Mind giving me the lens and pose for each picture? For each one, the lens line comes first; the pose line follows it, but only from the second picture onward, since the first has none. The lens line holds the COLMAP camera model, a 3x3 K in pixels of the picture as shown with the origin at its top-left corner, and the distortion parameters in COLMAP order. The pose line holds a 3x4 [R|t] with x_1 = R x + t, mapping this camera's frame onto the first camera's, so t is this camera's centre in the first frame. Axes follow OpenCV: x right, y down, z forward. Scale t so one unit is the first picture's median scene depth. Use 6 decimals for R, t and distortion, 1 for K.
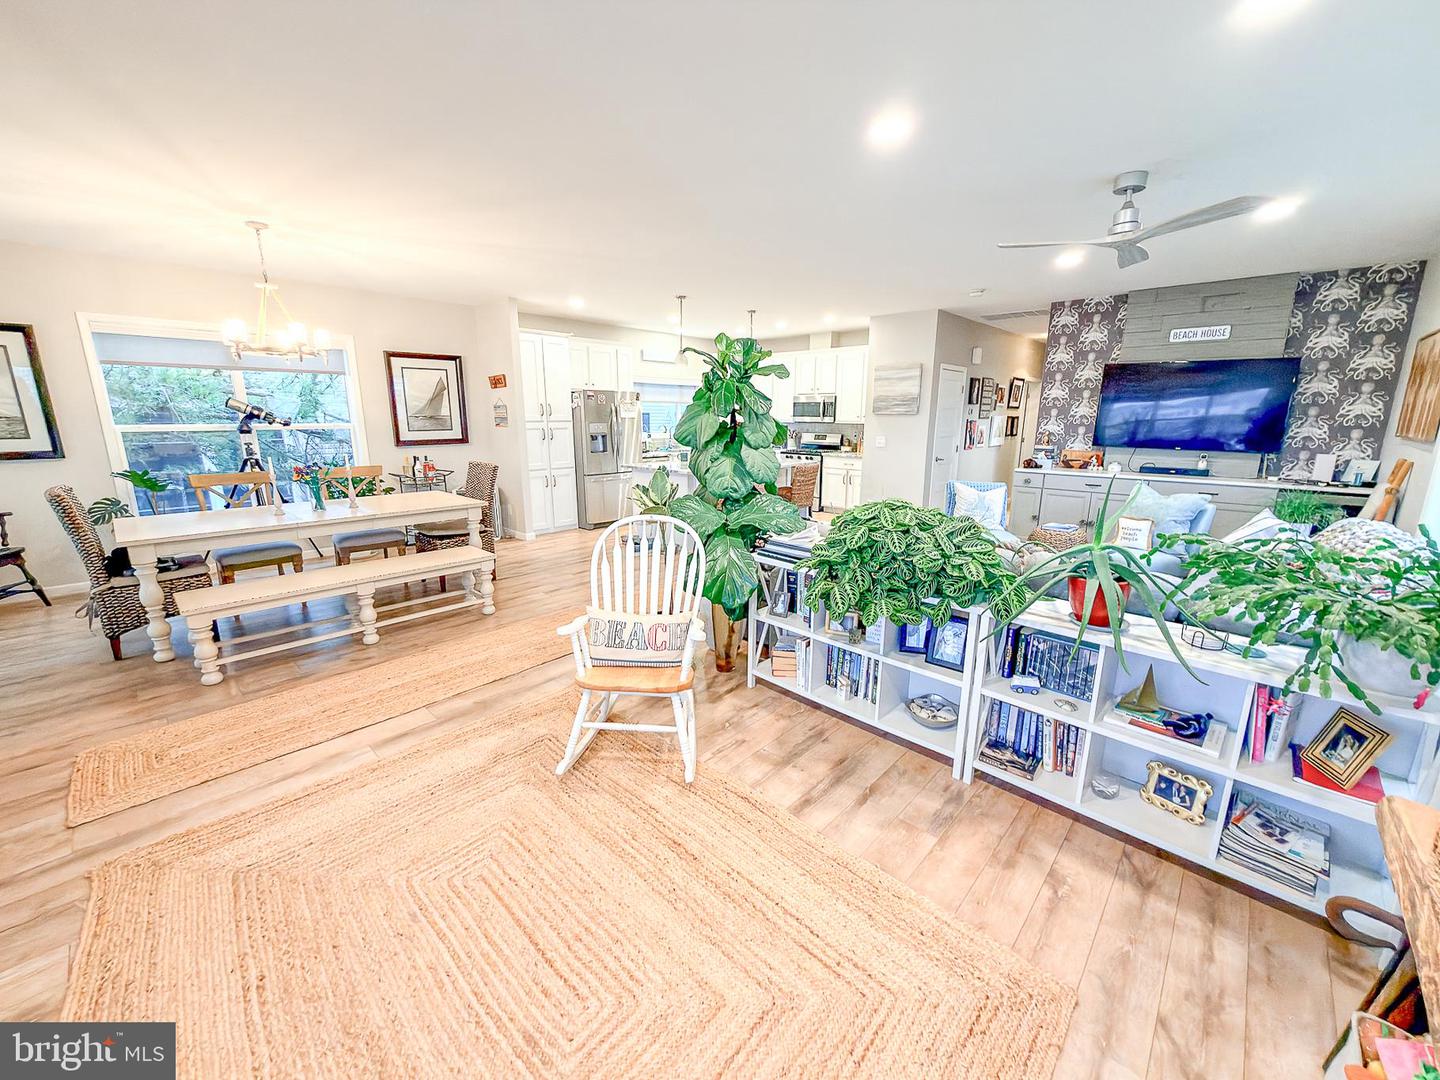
lens RADIAL K [[571.5, 0, 722.1], [0, 571.5, 542.5], [0, 0, 1]] dist [0.001556, -0.000697]
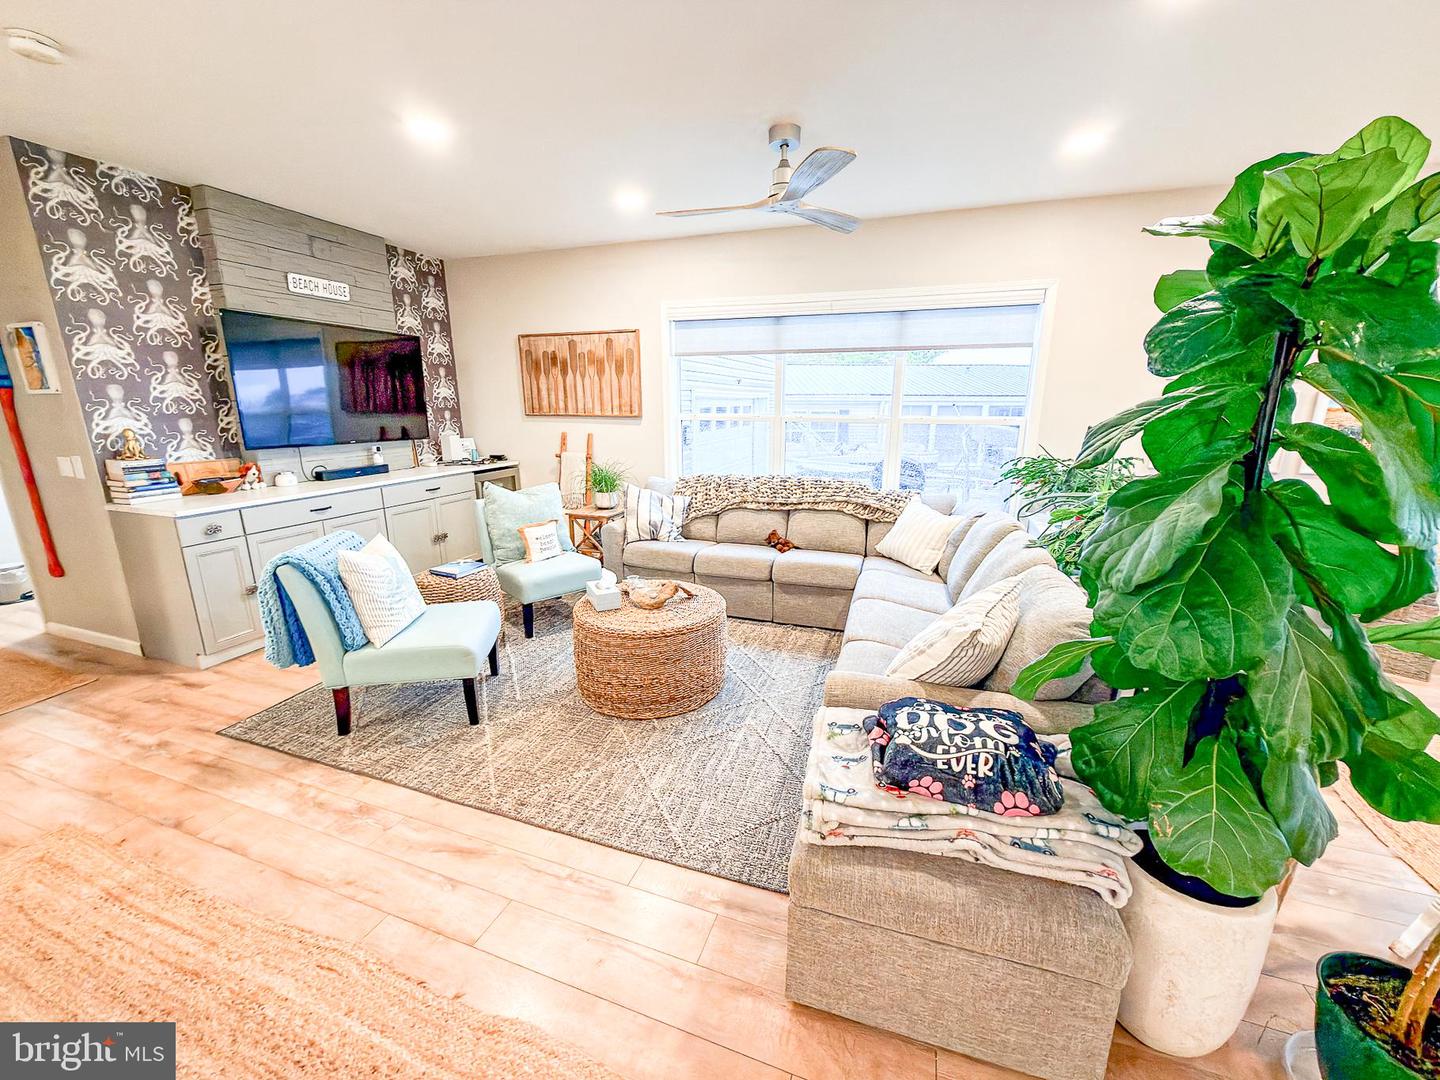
lens RADIAL K [[571.5, 0, 721.4], [0, 571.5, 542.0], [0, 0, 1]] dist [0.001556, -0.000697]
pose [[-0.391412, -0.227150, 0.891740, -0.126231], [0.198021, 0.925561, 0.322683, -0.237100], [-0.898657, 0.302885, -0.317295, 1.052170]]
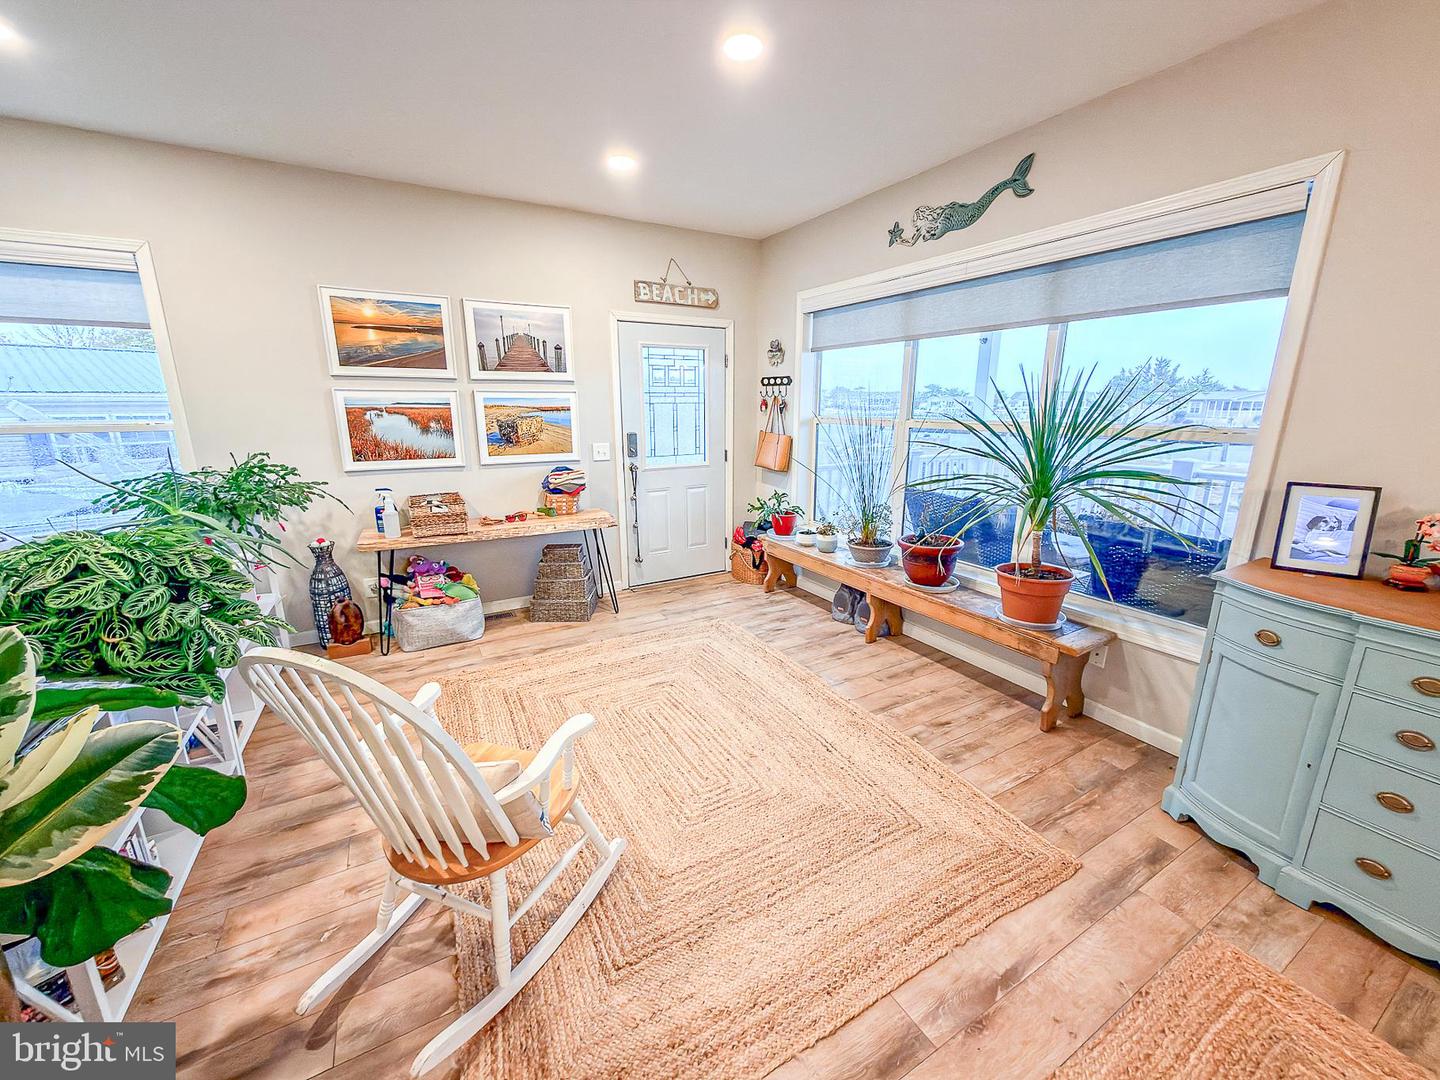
lens RADIAL K [[571.5, 0, 720.2], [0, 571.5, 539.6], [0, 0, 1]] dist [0.001556, -0.000697]
pose [[-0.956630, -0.073696, 0.281828, -0.315024], [0.059194, 0.898107, 0.435775, -0.168742], [-0.285227, 0.433558, -0.854794, 0.749640]]
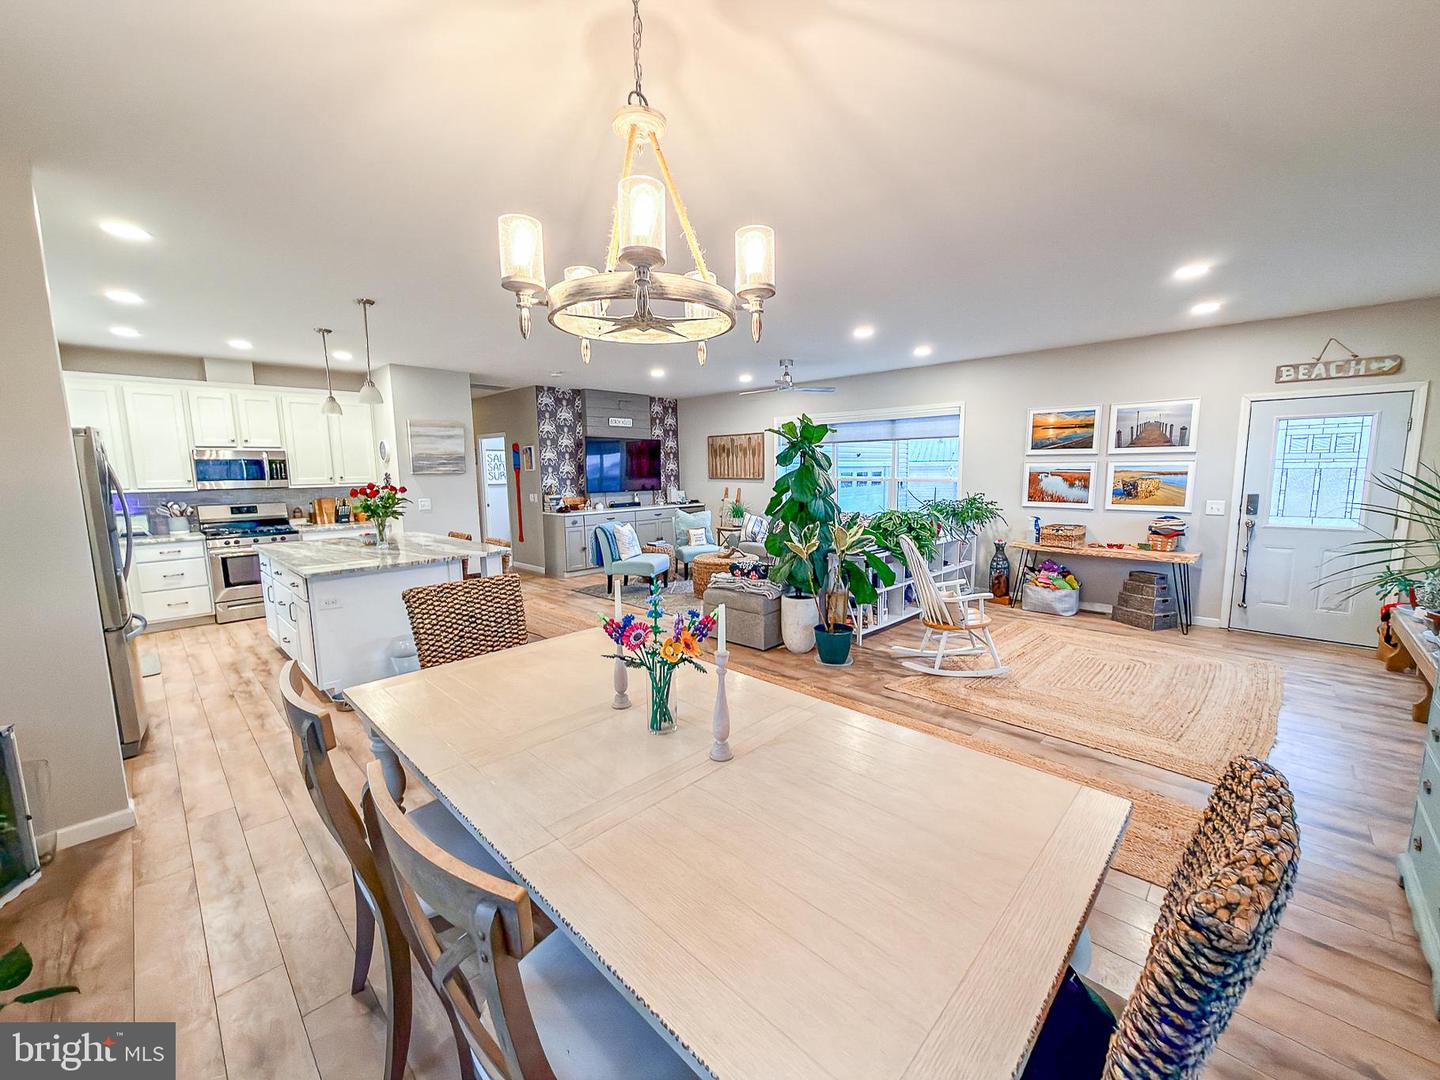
lens RADIAL K [[571.5, 0, 723.5], [0, 571.5, 542.1], [0, 0, 1]] dist [0.001556, -0.000697]
pose [[0.017572, -0.135633, 0.990603, -1.021636], [0.231393, 0.964411, 0.127942, -0.209903], [-0.972702, 0.226971, 0.048331, 0.861194]]
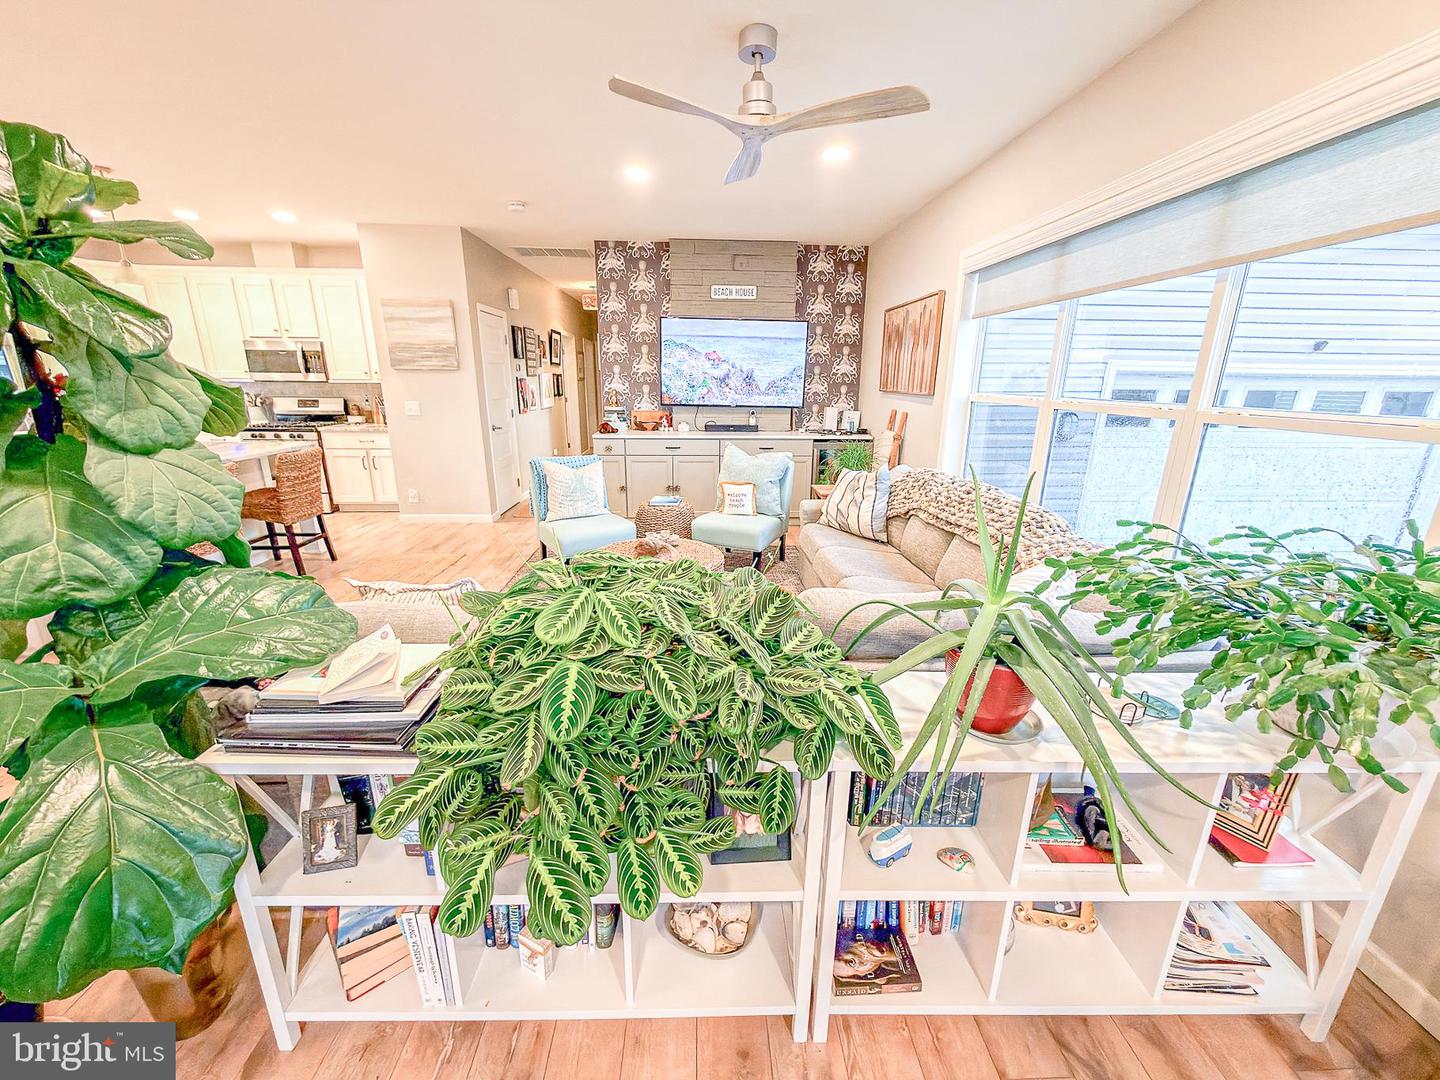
lens RADIAL K [[571.5, 0, 723.0], [0, 571.5, 541.9], [0, 0, 1]] dist [0.001556, -0.000697]
pose [[0.701628, -0.195744, 0.685129, 0.040899], [0.149969, 0.980556, 0.126568, -0.071677], [-0.696582, 0.013944, 0.717341, 0.348086]]
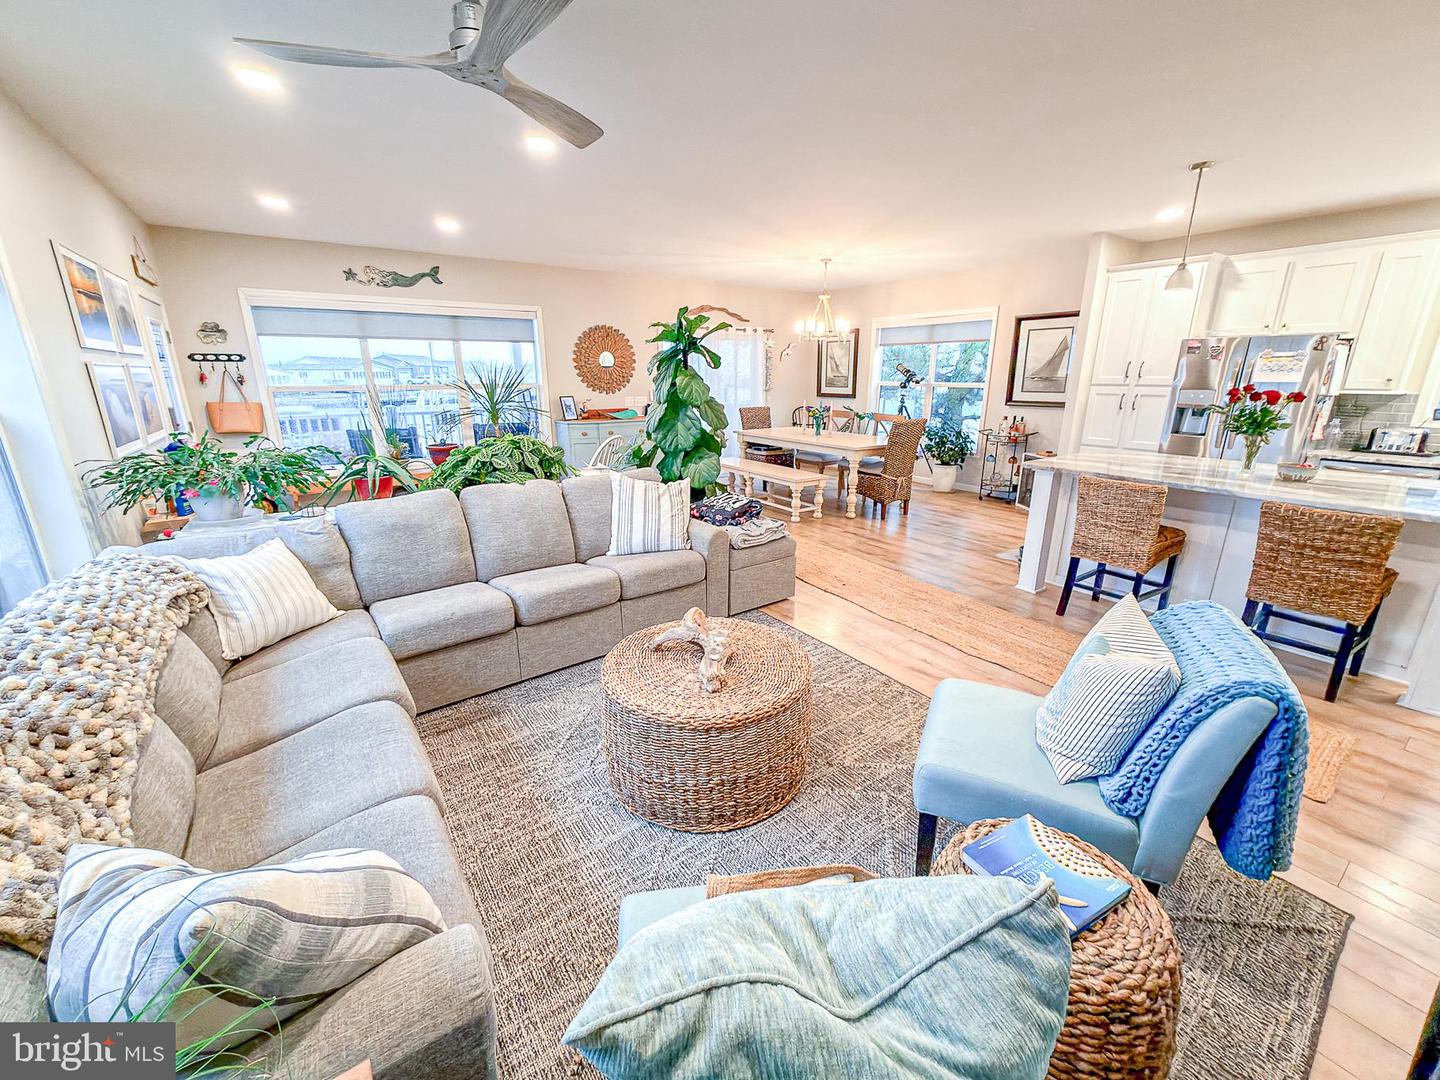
lens RADIAL K [[571.5, 0, 722.7], [0, 571.5, 536.5], [0, 0, 1]] dist [0.001556, -0.000697]
pose [[-0.205777, 0.267440, -0.941346, 0.888120], [-0.216091, 0.925769, 0.310252, -0.222746], [0.954443, 0.267259, -0.132710, 0.981965]]
